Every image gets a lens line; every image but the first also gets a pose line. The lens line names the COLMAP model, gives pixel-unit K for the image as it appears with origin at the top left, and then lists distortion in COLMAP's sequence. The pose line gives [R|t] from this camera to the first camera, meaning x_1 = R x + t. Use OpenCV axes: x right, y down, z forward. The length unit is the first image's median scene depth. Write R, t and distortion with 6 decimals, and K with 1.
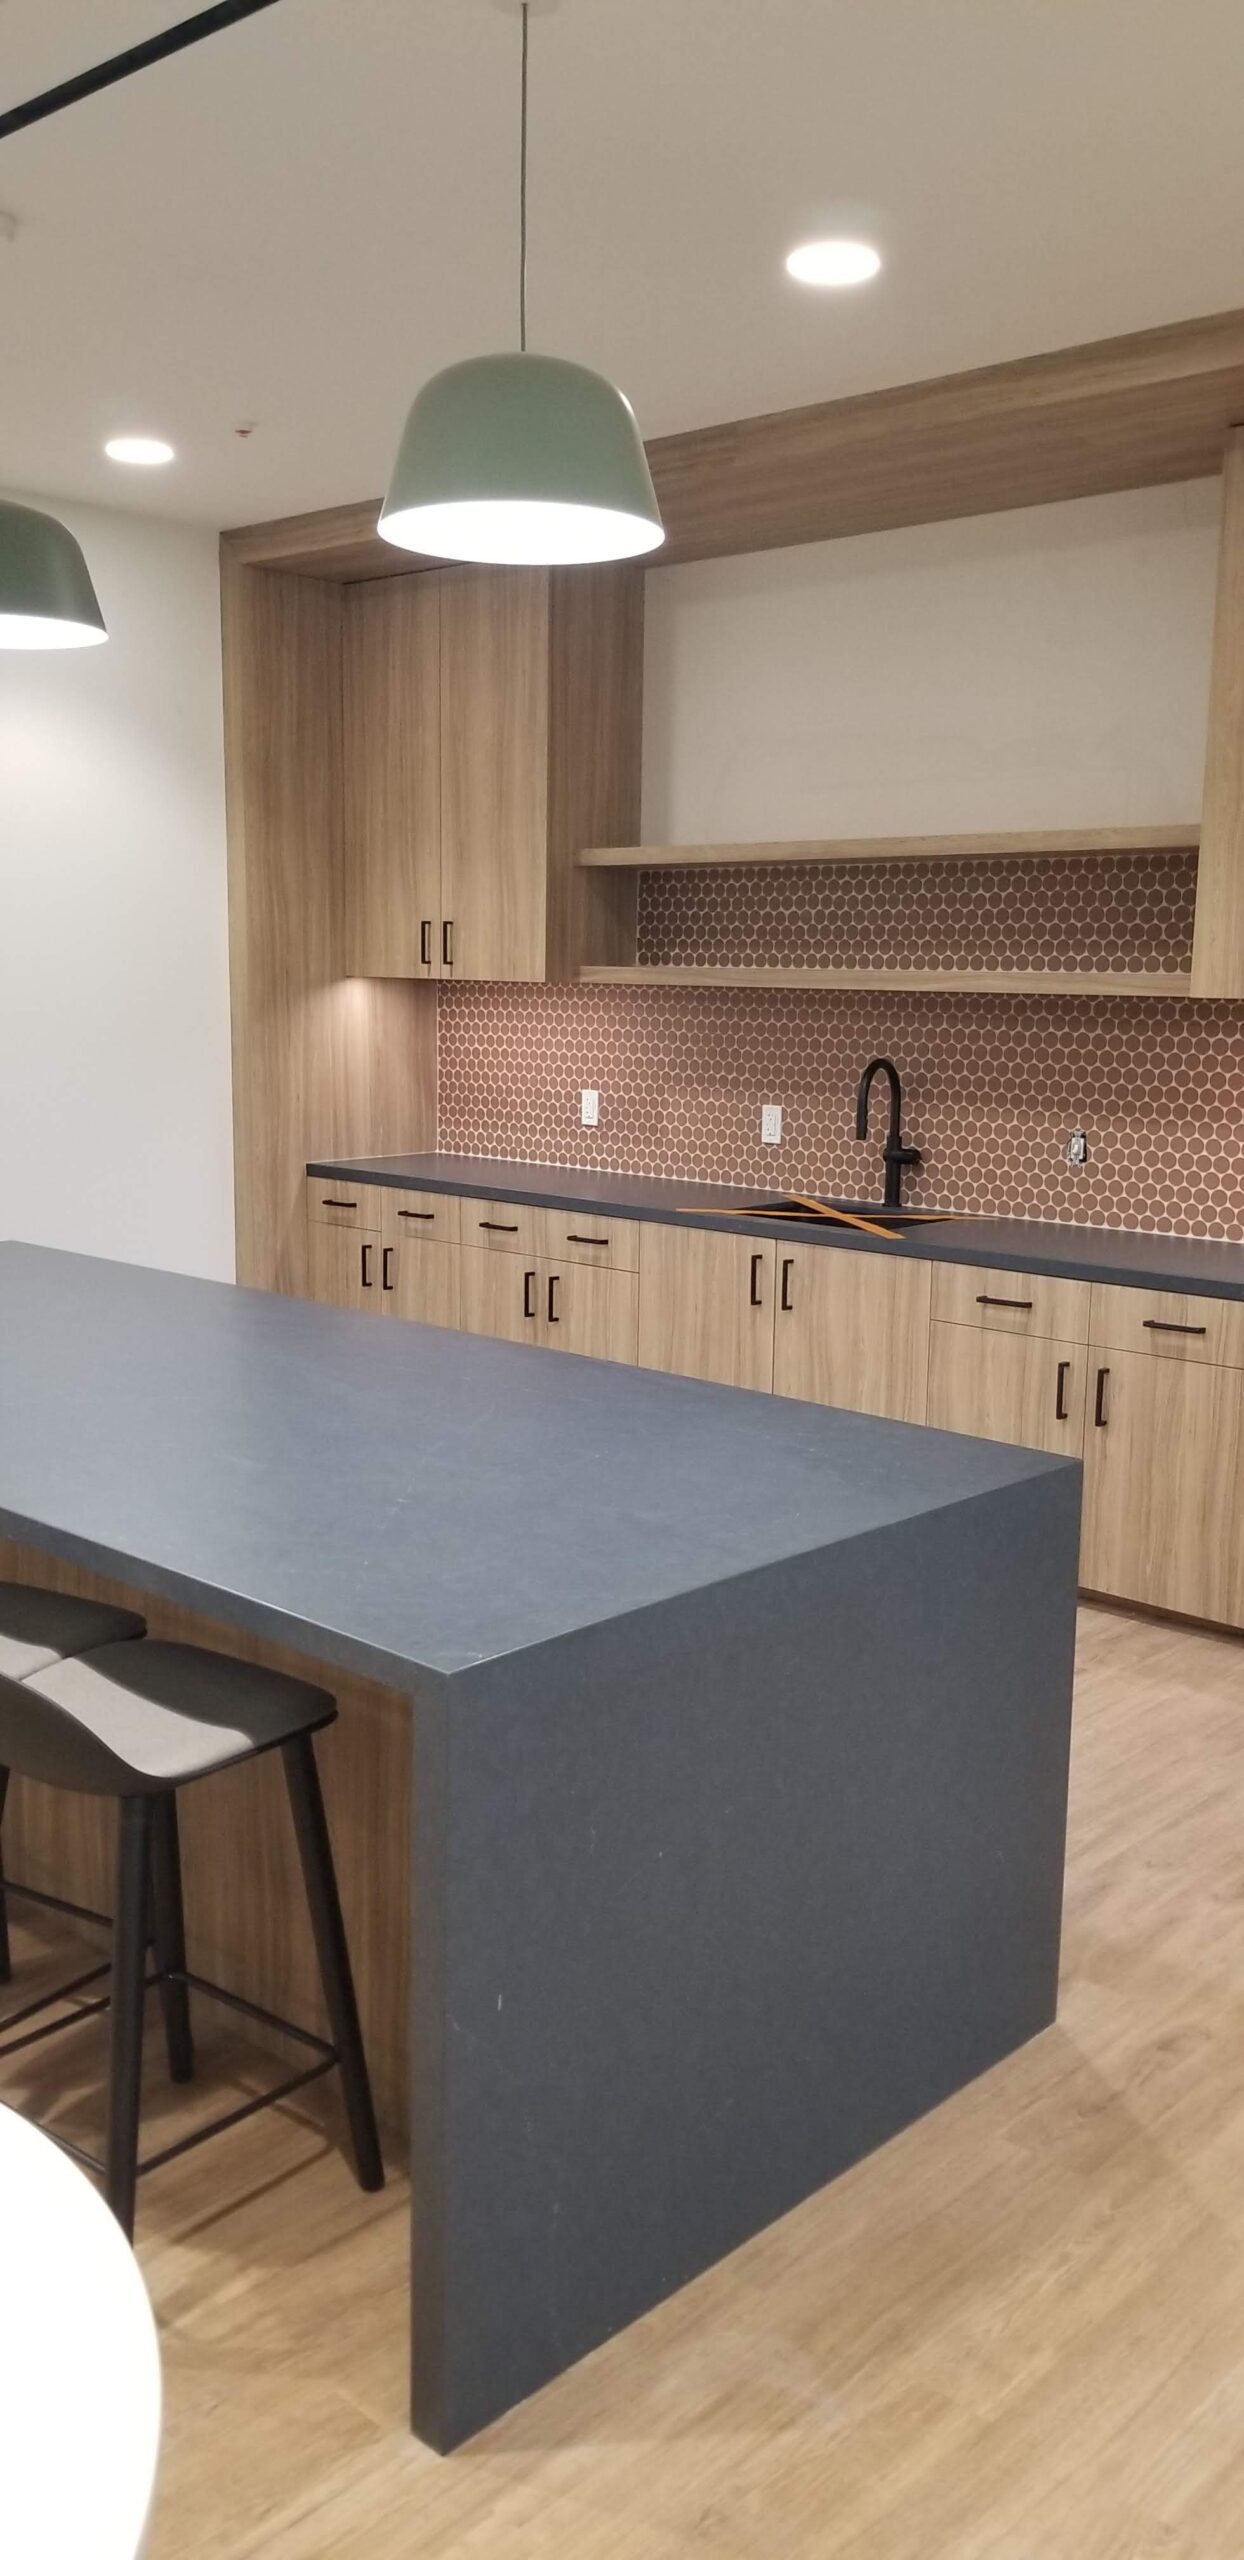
lens RADIAL K [[1992.4, 0, 608.3], [0, 1992.4, 1302.3], [0, 0, 1]] dist [0.077785, -0.153300]
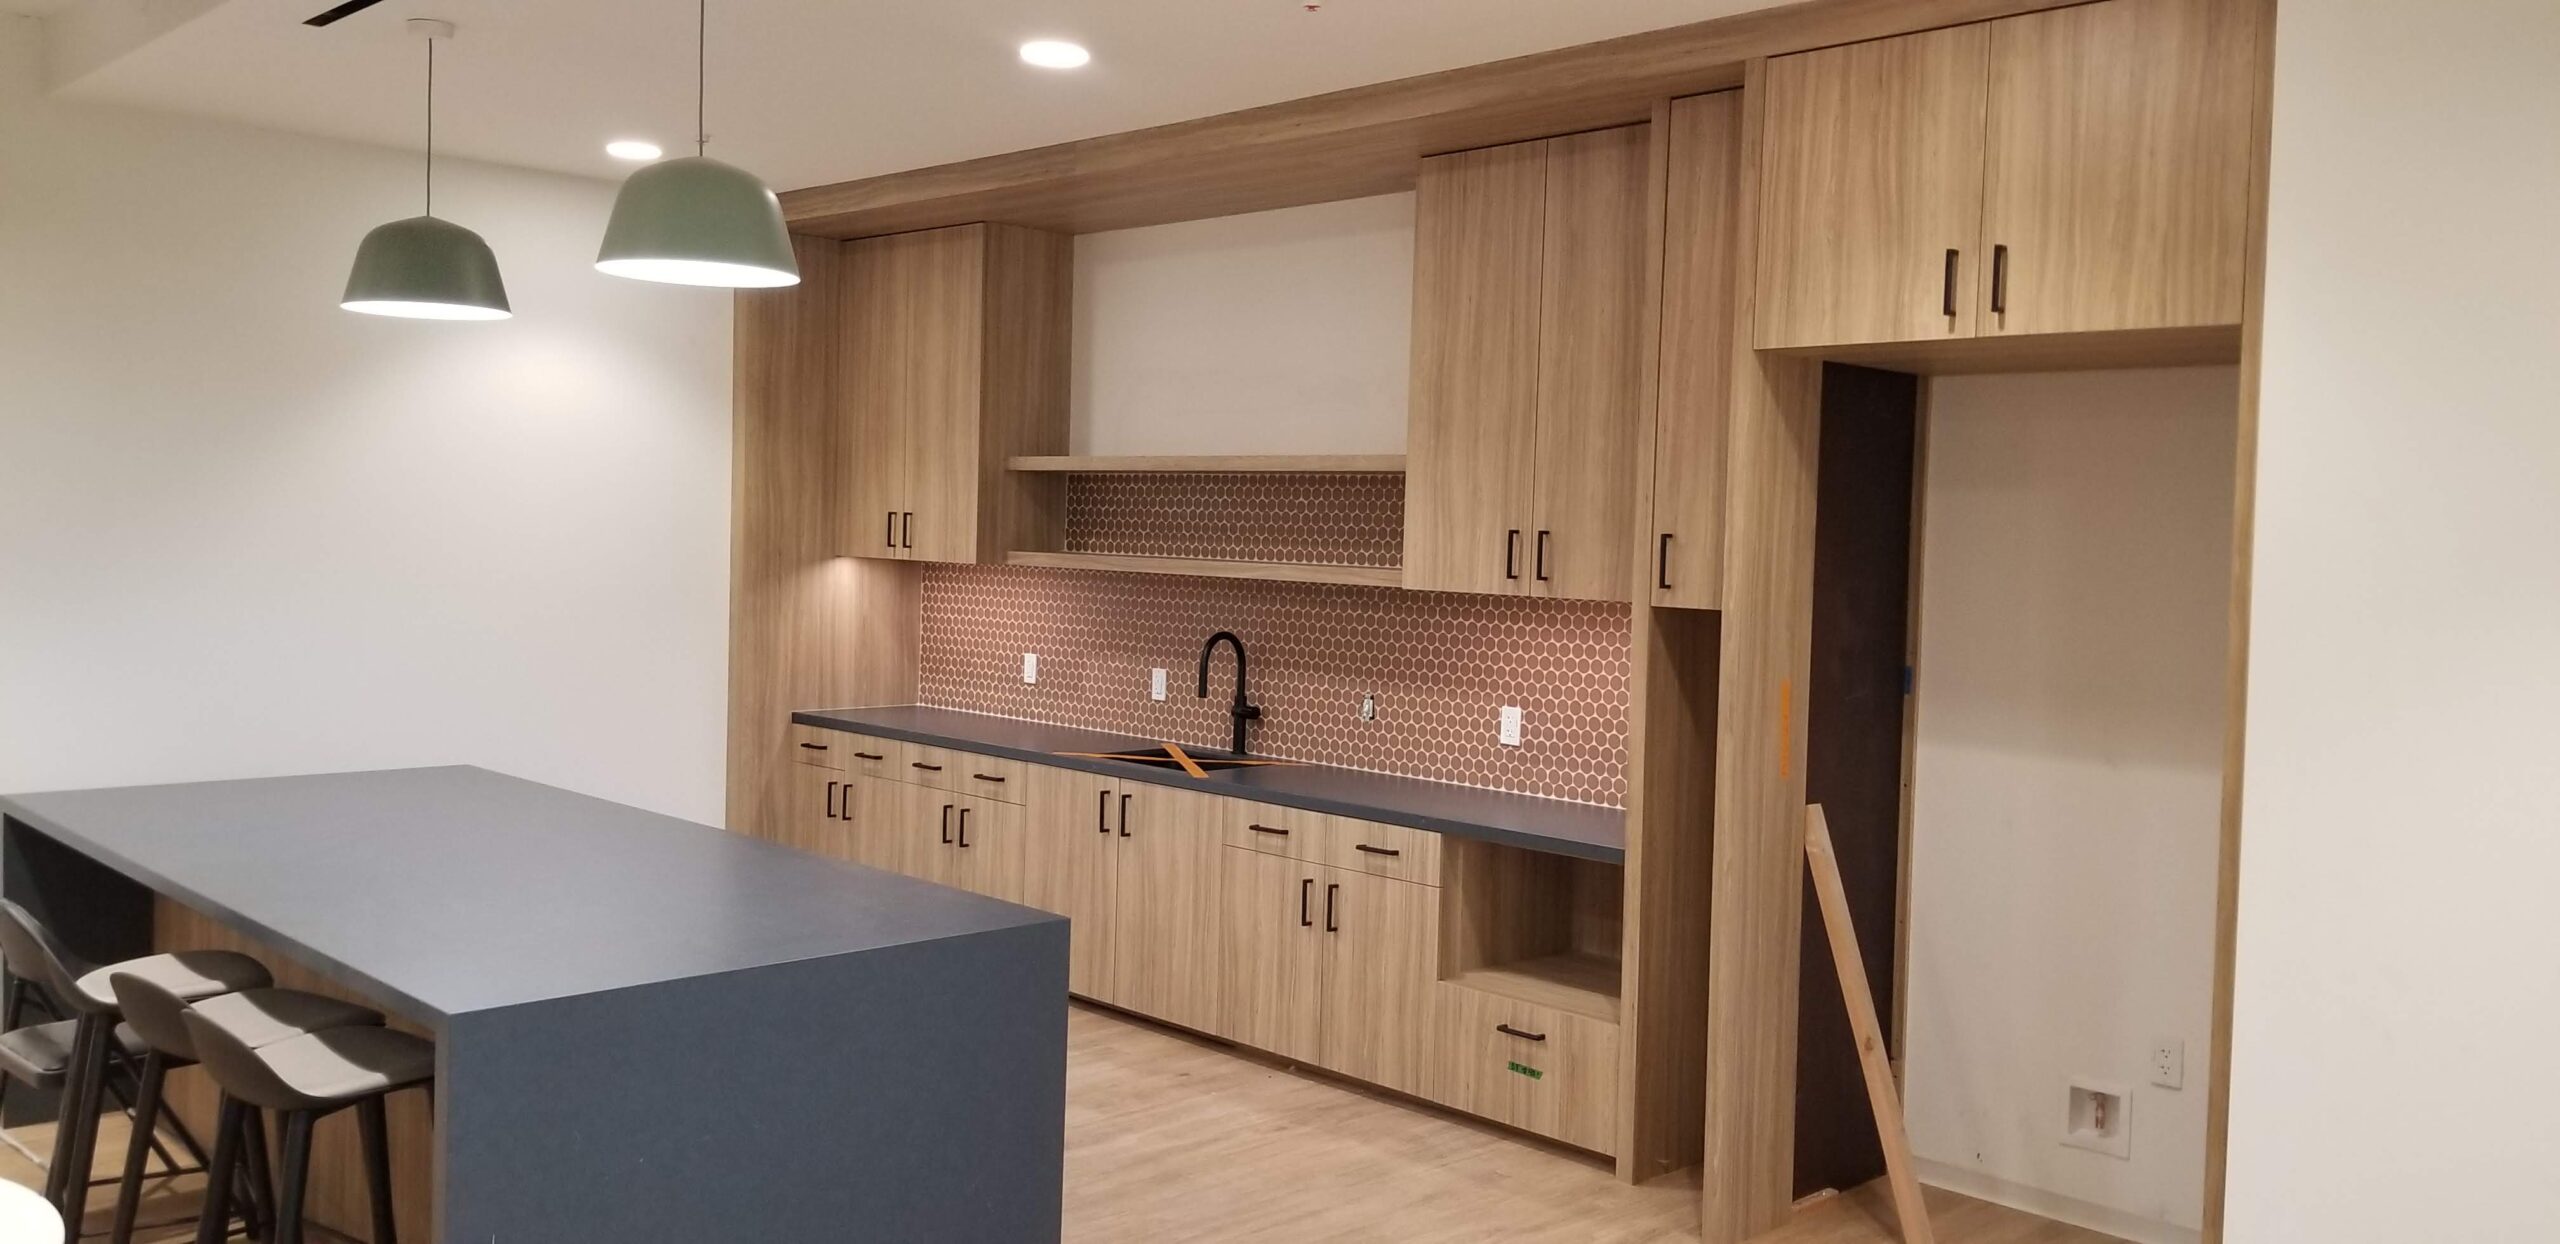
lens RADIAL K [[1992.4, 0, 1286.1], [0, 1992.4, 619.6], [0, 0, 1]] dist [0.077785, -0.153300]
pose [[0.999198, 0.017532, -0.035998, 0.219137], [-0.021948, 0.991764, -0.126185, 0.022897], [0.033489, 0.126874, 0.991353, -0.202744]]
